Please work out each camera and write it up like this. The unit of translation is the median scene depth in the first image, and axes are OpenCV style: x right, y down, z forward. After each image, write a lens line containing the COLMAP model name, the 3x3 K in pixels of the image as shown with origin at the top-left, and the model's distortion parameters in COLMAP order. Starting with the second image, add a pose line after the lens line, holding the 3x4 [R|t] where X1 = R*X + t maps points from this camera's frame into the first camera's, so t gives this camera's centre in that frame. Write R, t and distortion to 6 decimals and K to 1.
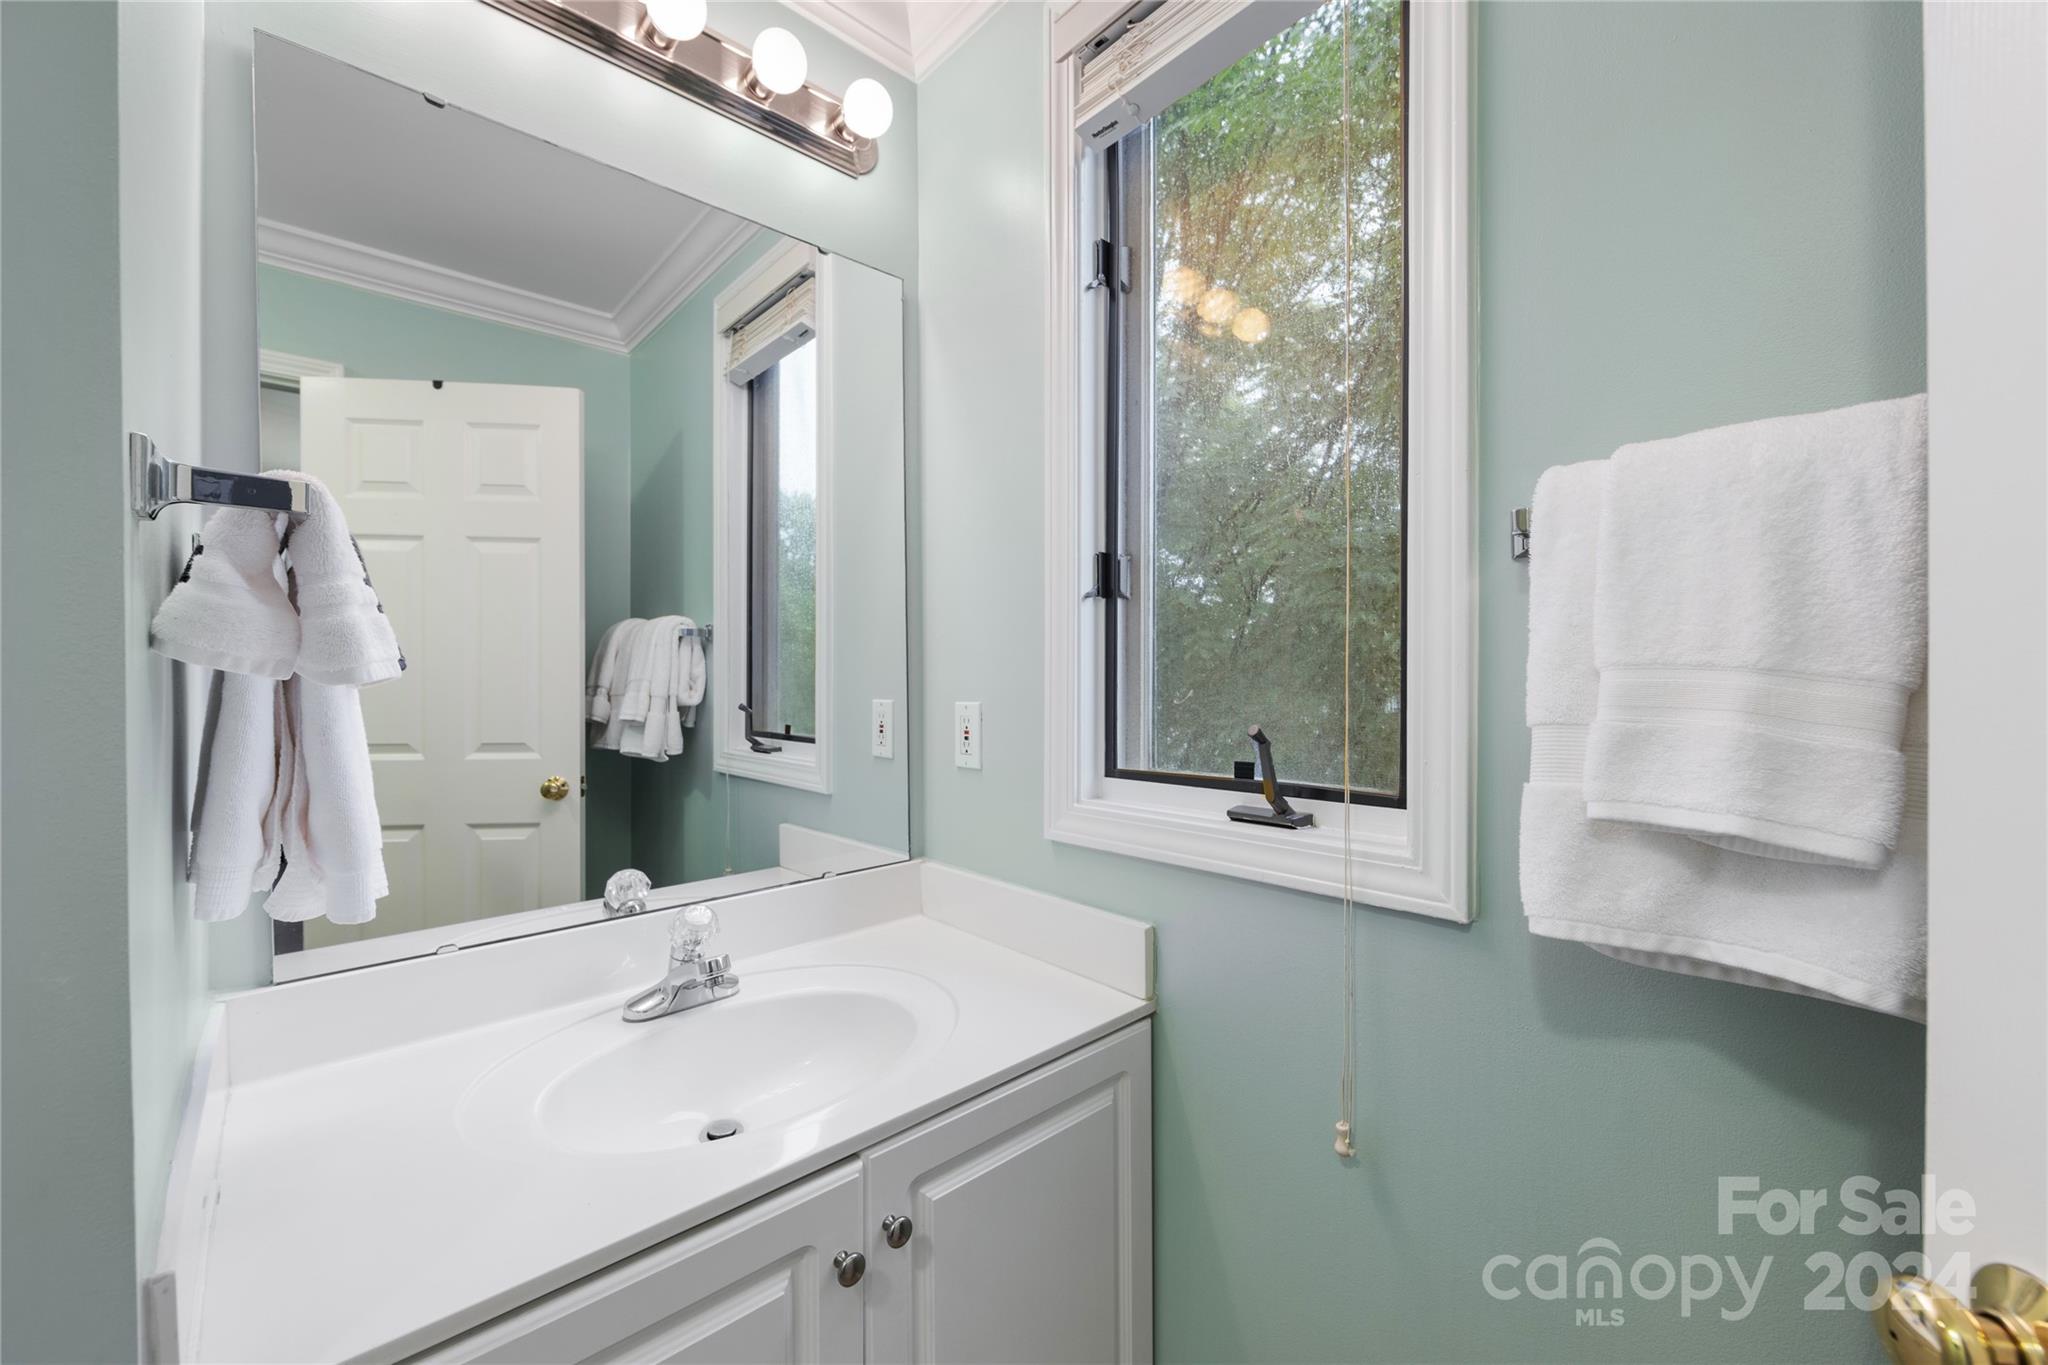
lens RADIAL K [[809.8, 0, 1019.8], [0, 809.8, 686.9], [0, 0, 1]] dist [-0.005472, 0.000772]
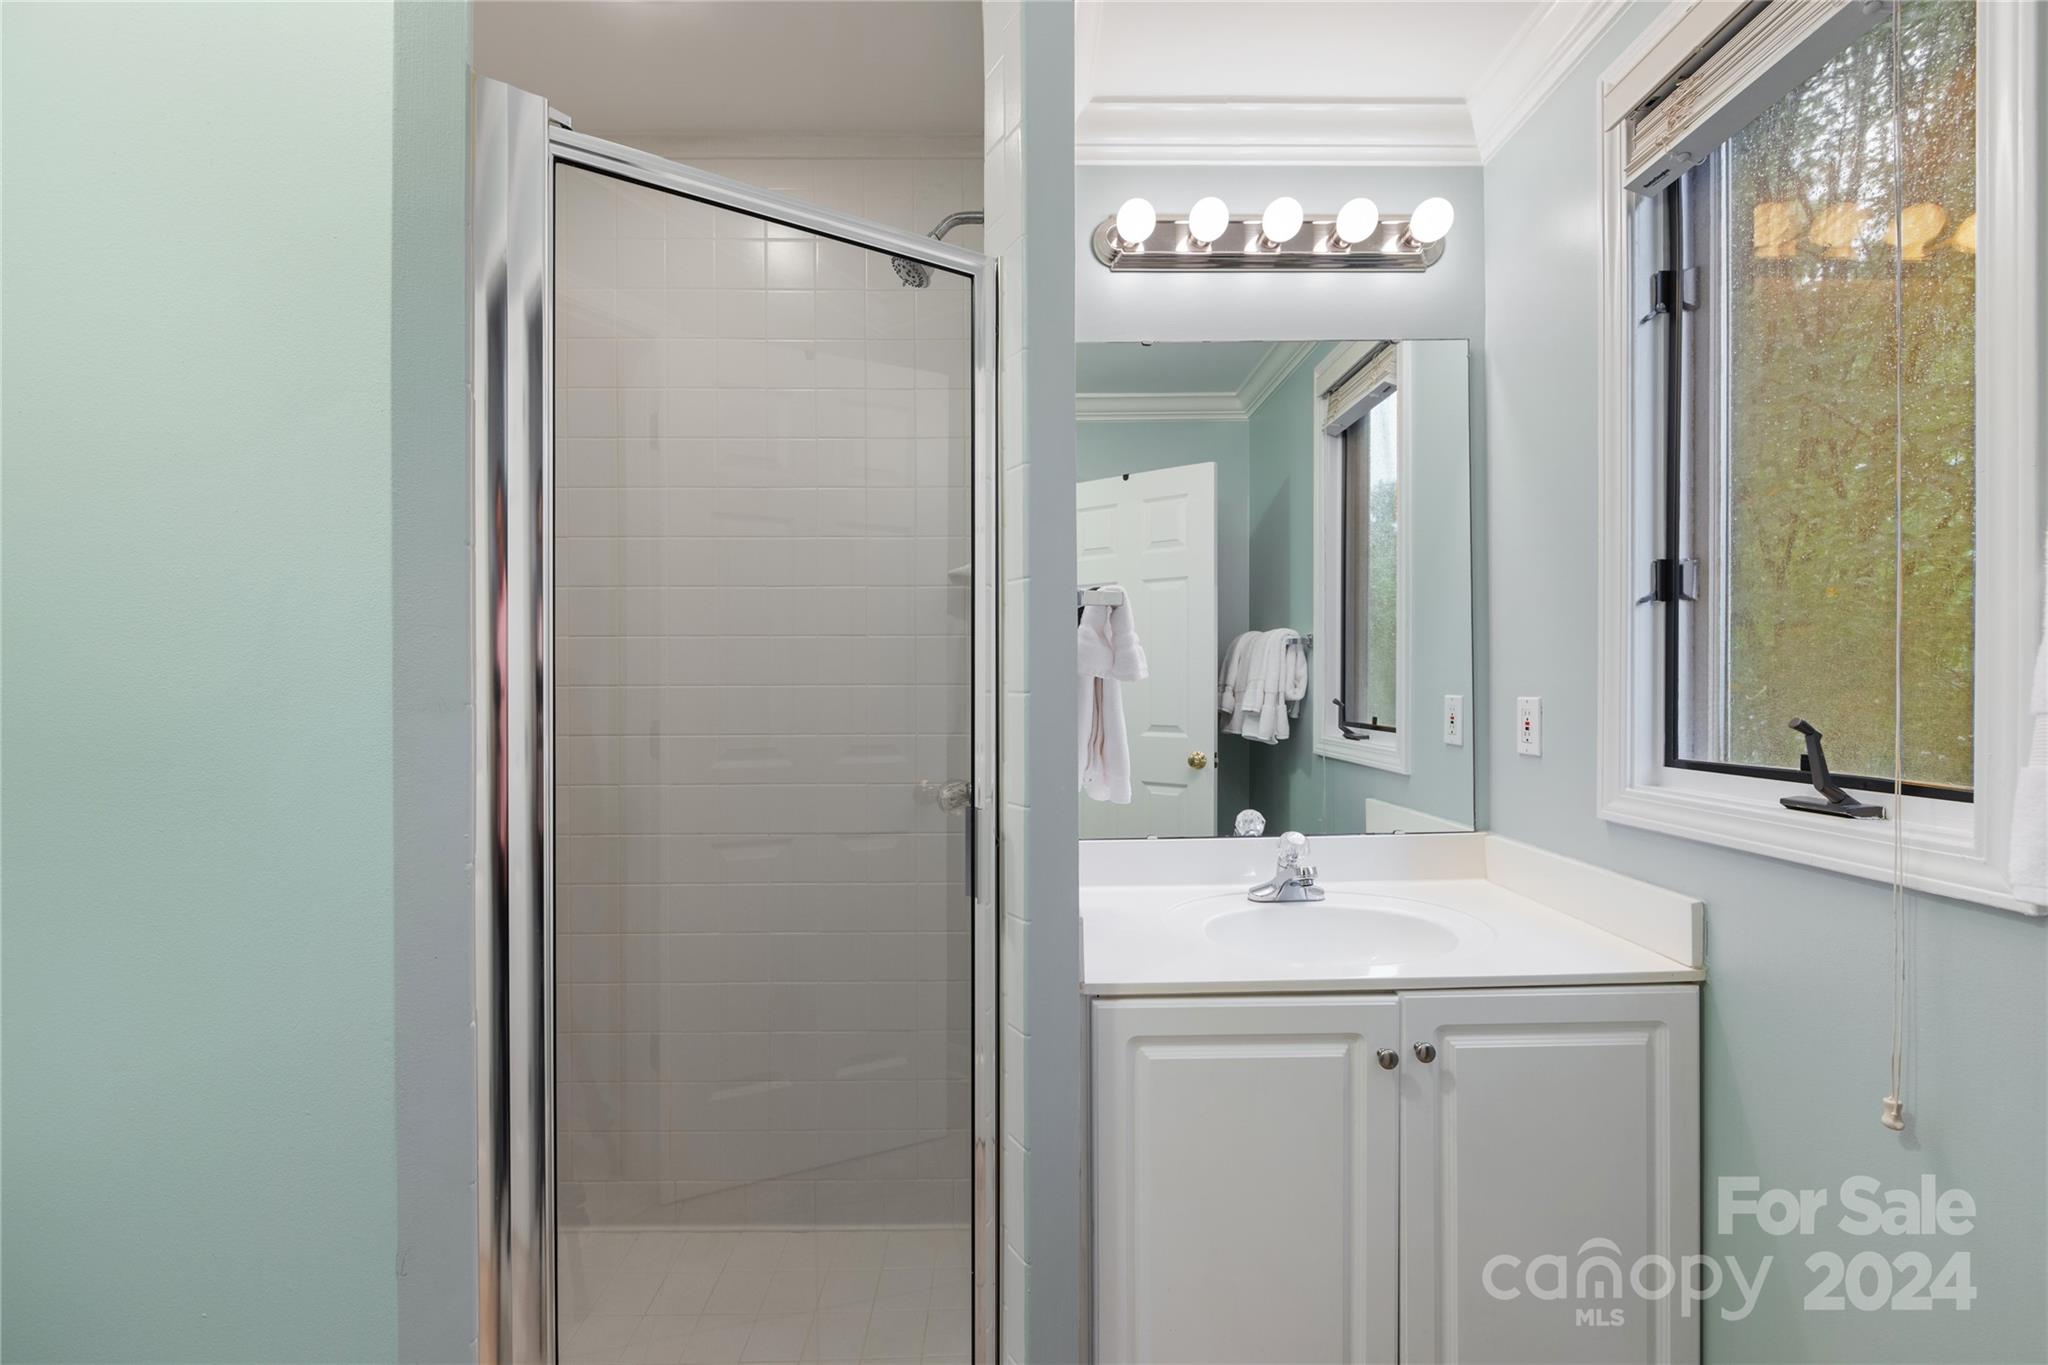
lens RADIAL K [[809.8, 0, 1024.1], [0, 809.8, 689.4], [0, 0, 1]] dist [-0.005472, 0.000772]
pose [[0.754939, 0.003512, -0.655786, 0.151898], [-0.002044, 0.999993, 0.003003, 0.006042], [0.655792, -0.000926, 0.754941, -0.342734]]
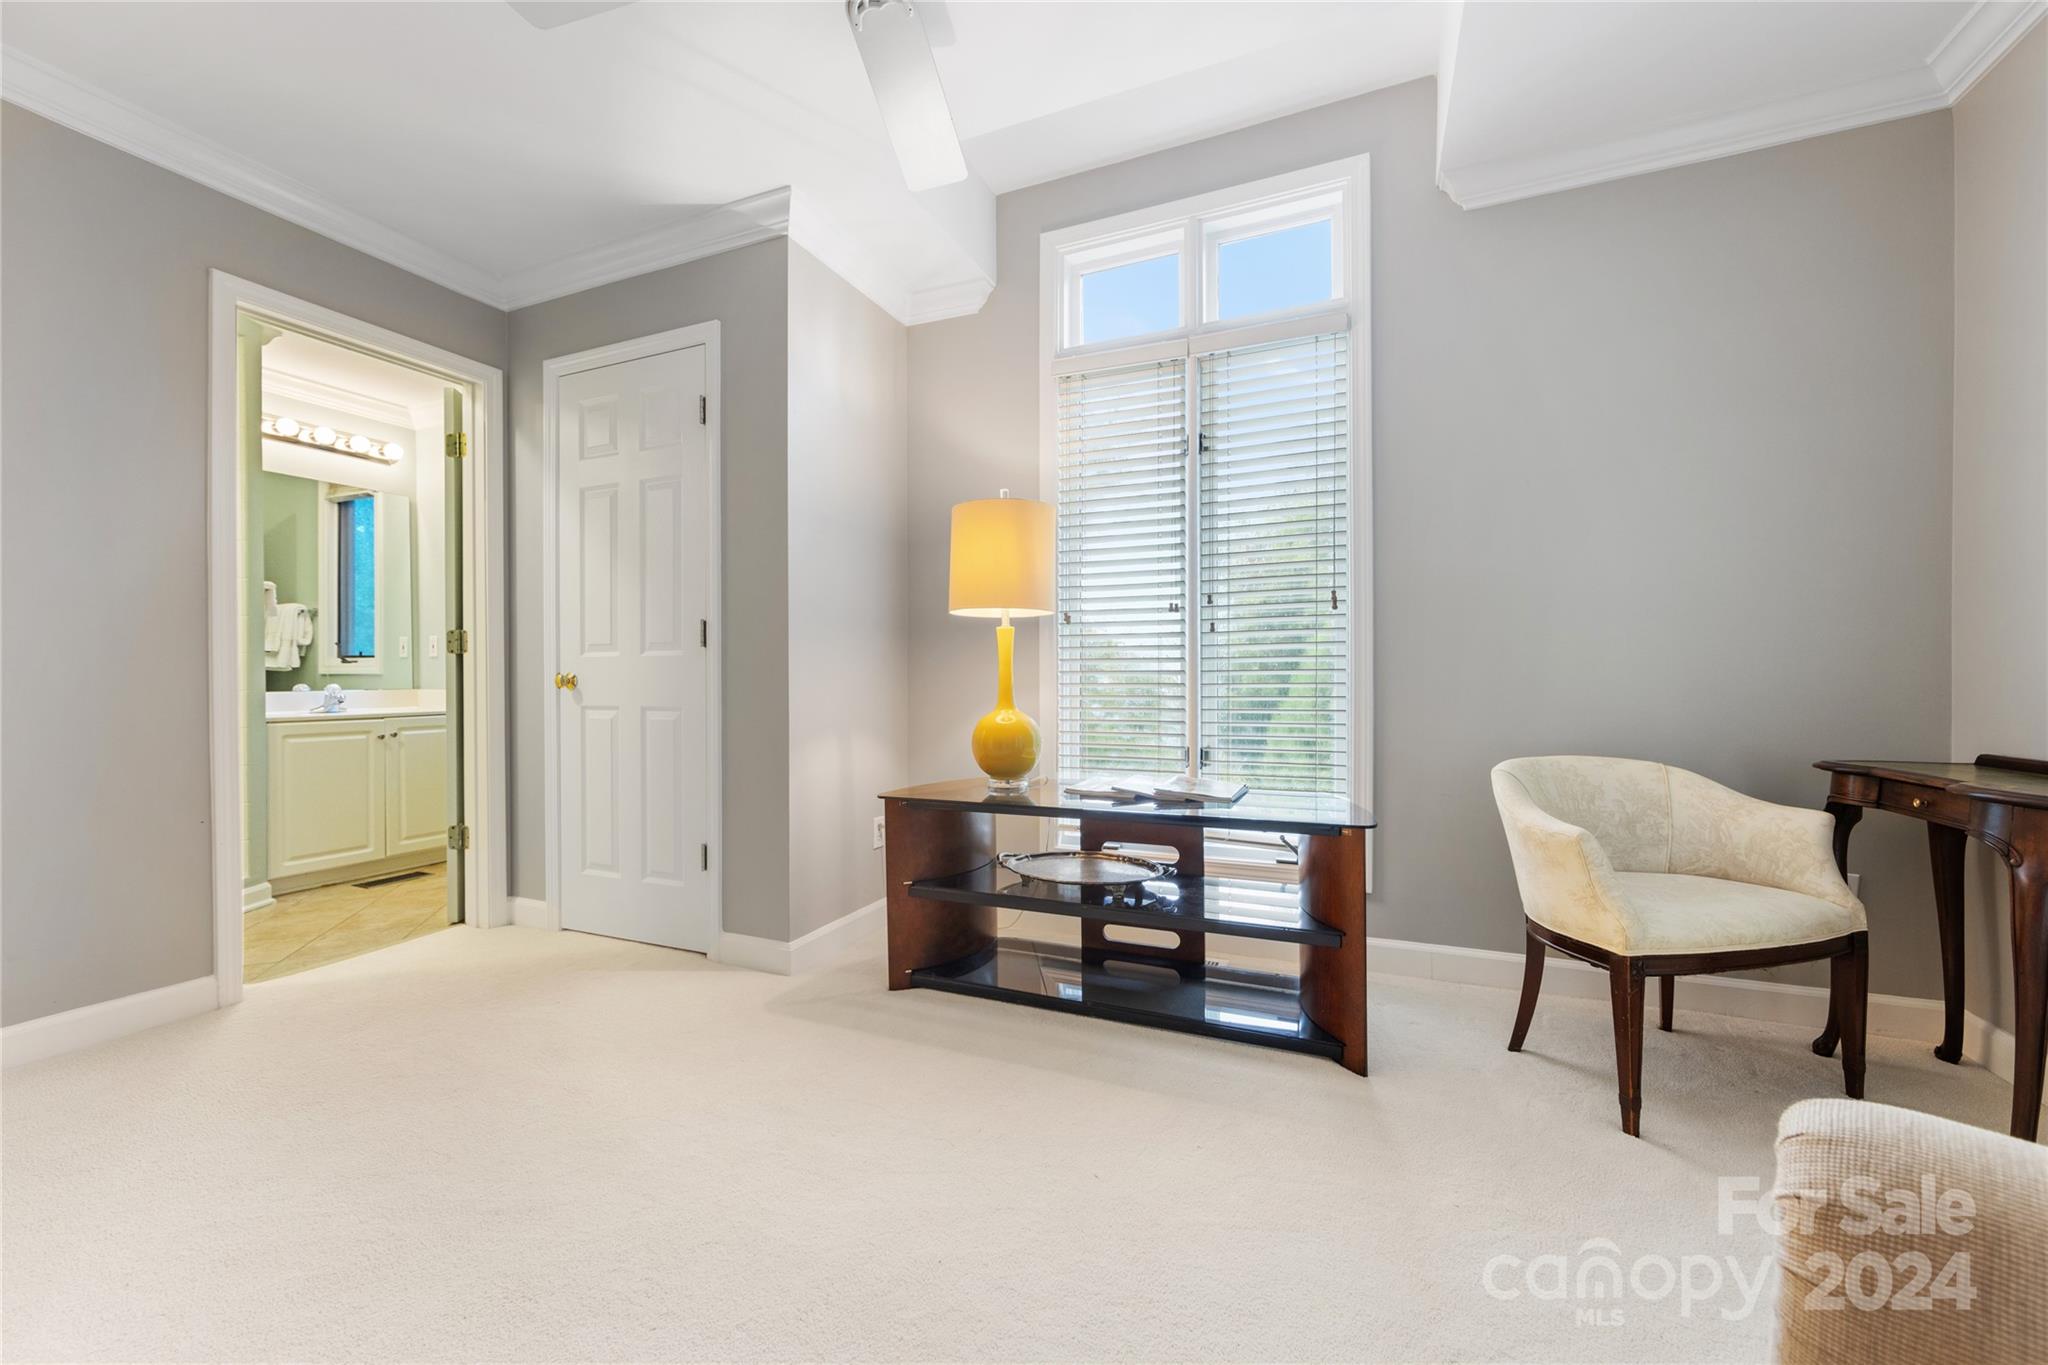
lens RADIAL K [[809.8, 0, 1018.7], [0, 809.8, 685.0], [0, 0, 1]] dist [-0.005472, 0.000772]
pose [[0.913159, -0.001412, 0.407600, 0.760981], [0.002085, 0.999997, -0.001205, 0.226557], [-0.407597, 0.001950, 0.913160, -2.900803]]
